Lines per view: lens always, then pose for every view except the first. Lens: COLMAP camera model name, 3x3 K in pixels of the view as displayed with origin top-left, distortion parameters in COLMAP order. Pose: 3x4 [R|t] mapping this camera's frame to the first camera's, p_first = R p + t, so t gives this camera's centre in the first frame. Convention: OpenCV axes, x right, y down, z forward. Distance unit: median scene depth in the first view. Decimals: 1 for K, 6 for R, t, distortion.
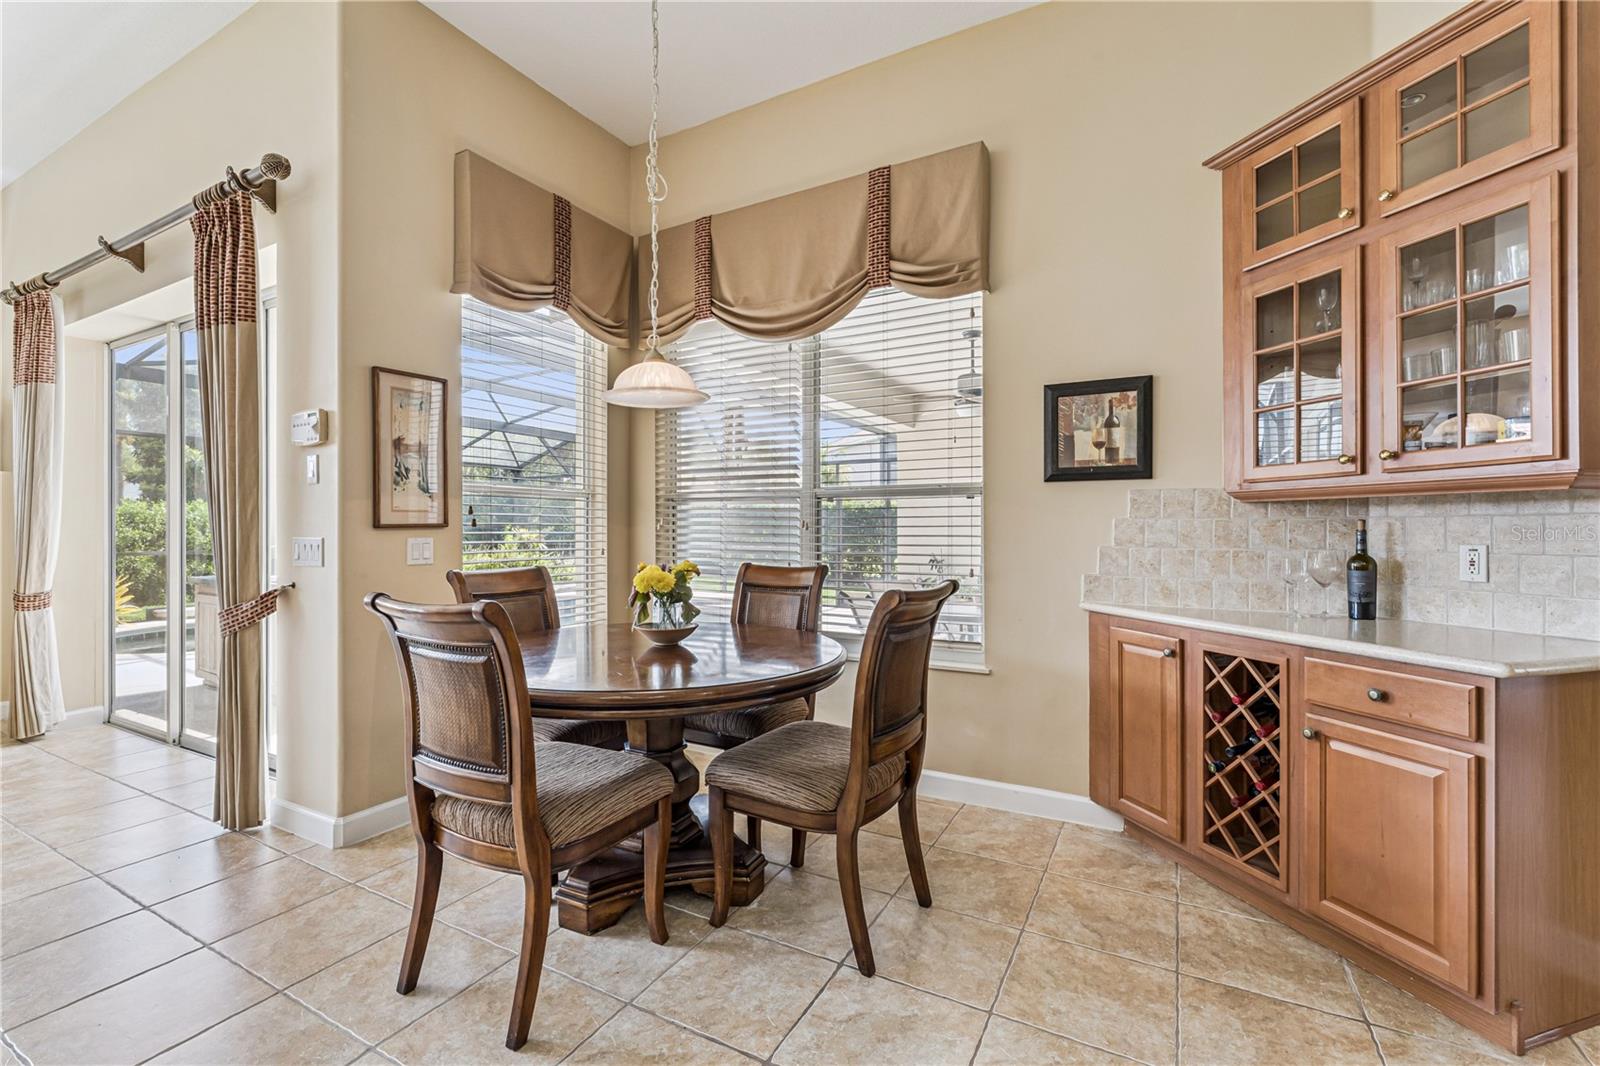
lens RADIAL K [[722.7, 0, 800.0], [0, 722.7, 533.0], [0, 0, 1]] dist [-0.000569, -0.000615]
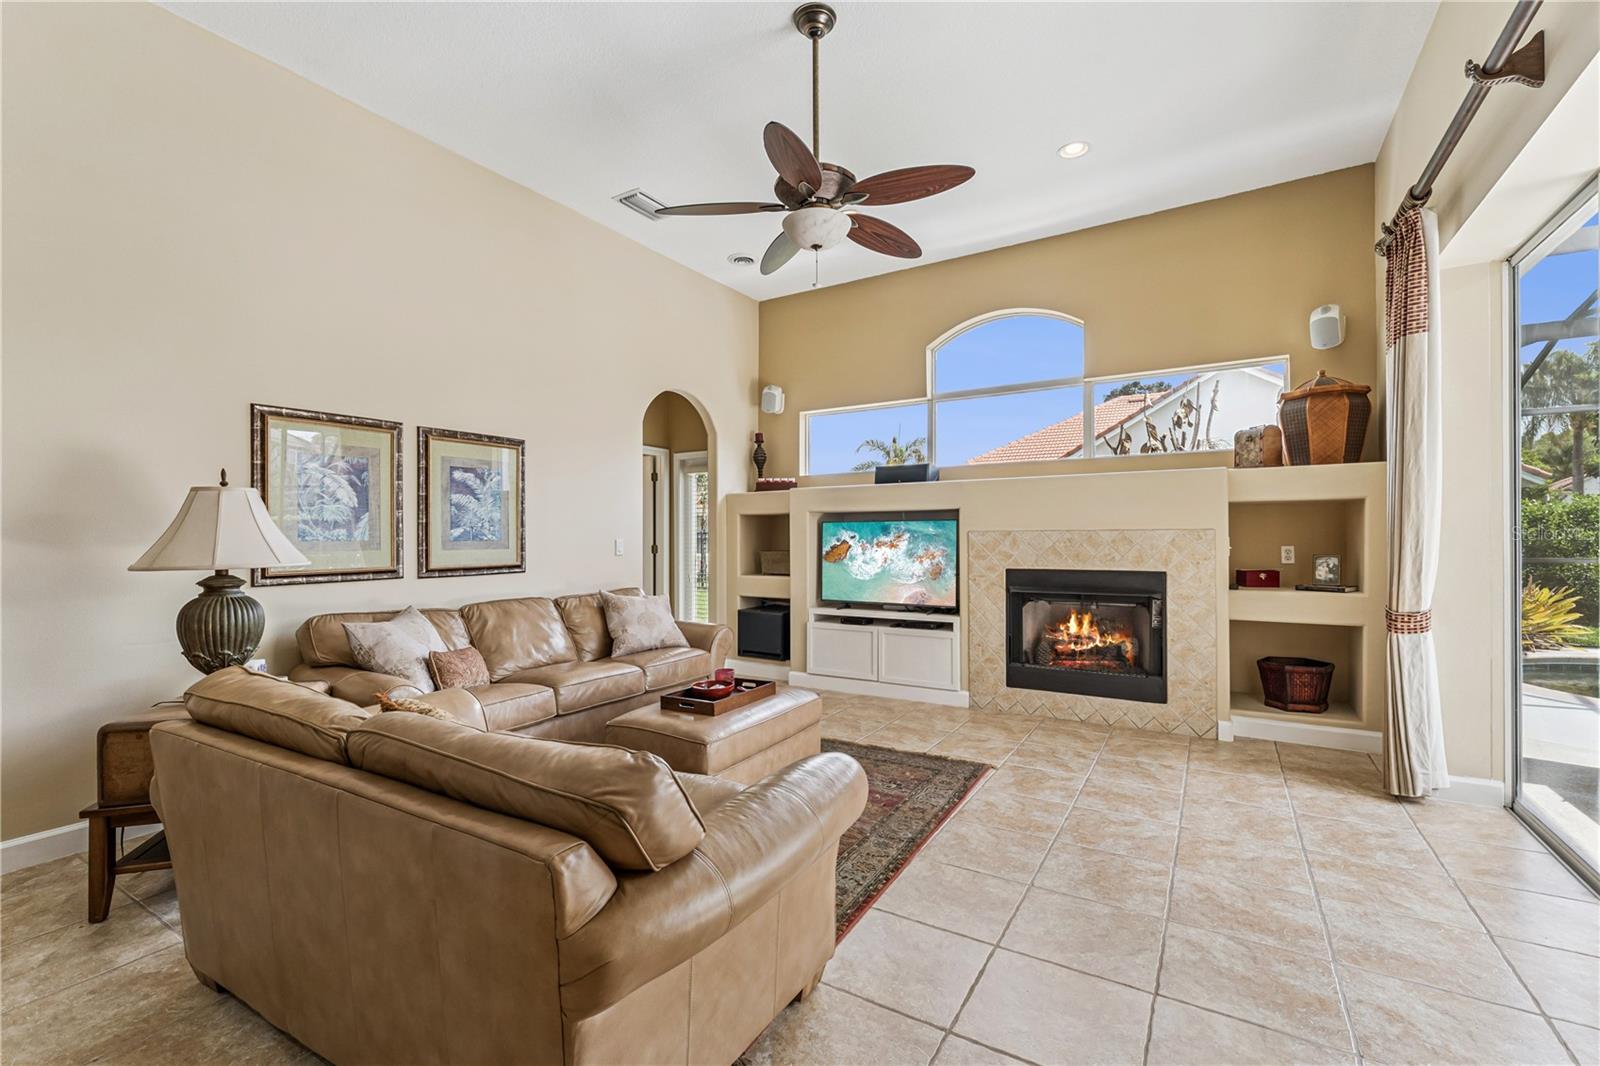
lens RADIAL K [[703.7, 0, 800.0], [0, 703.7, 533.0], [0, 0, 1]] dist [0.001055, 0.000243]
pose [[-0.026290, -0.004351, -0.999645, -0.371371], [0.001986, 0.999988, -0.004405, 0.001226], [0.999652, -0.002101, -0.026281, 0.472684]]
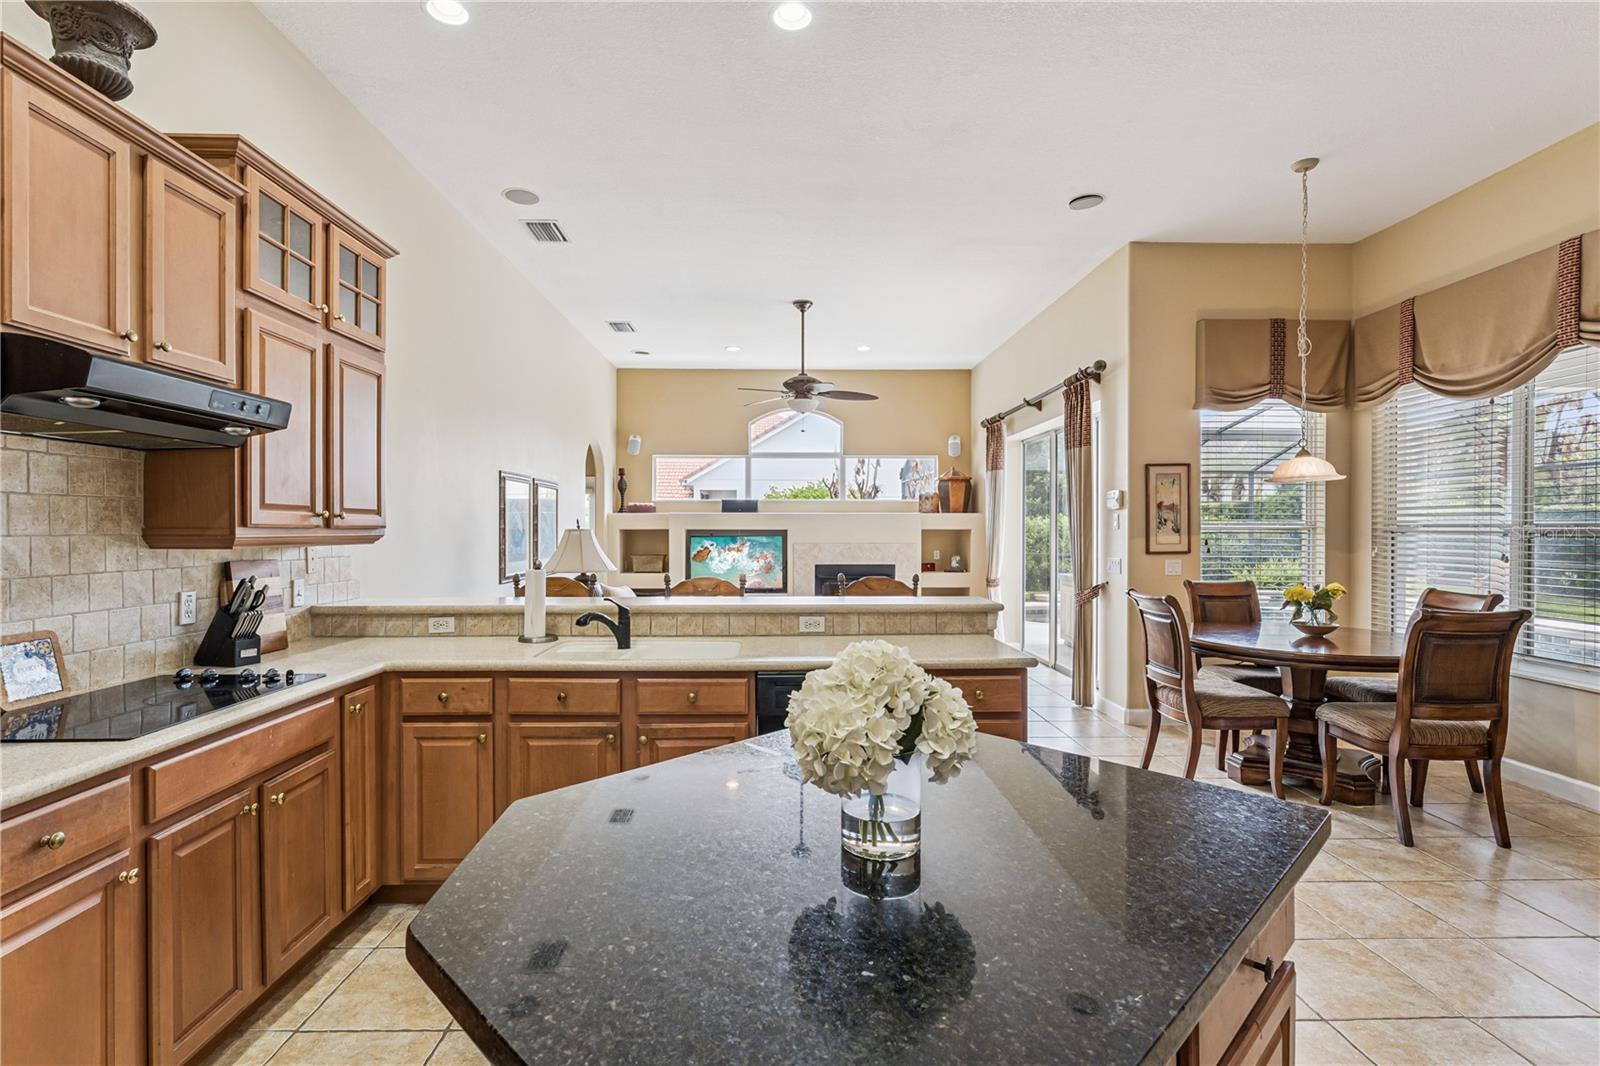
lens RADIAL K [[740.7, 0, 800.0], [0, 740.7, 533.0], [0, 0, 1]] dist [-0.000271, -0.000270]
pose [[0.513445, 0.003877, -0.858114, 0.468973], [-0.004097, 0.999989, 0.002067, -0.050677], [0.858113, 0.002454, 0.513455, -0.585204]]
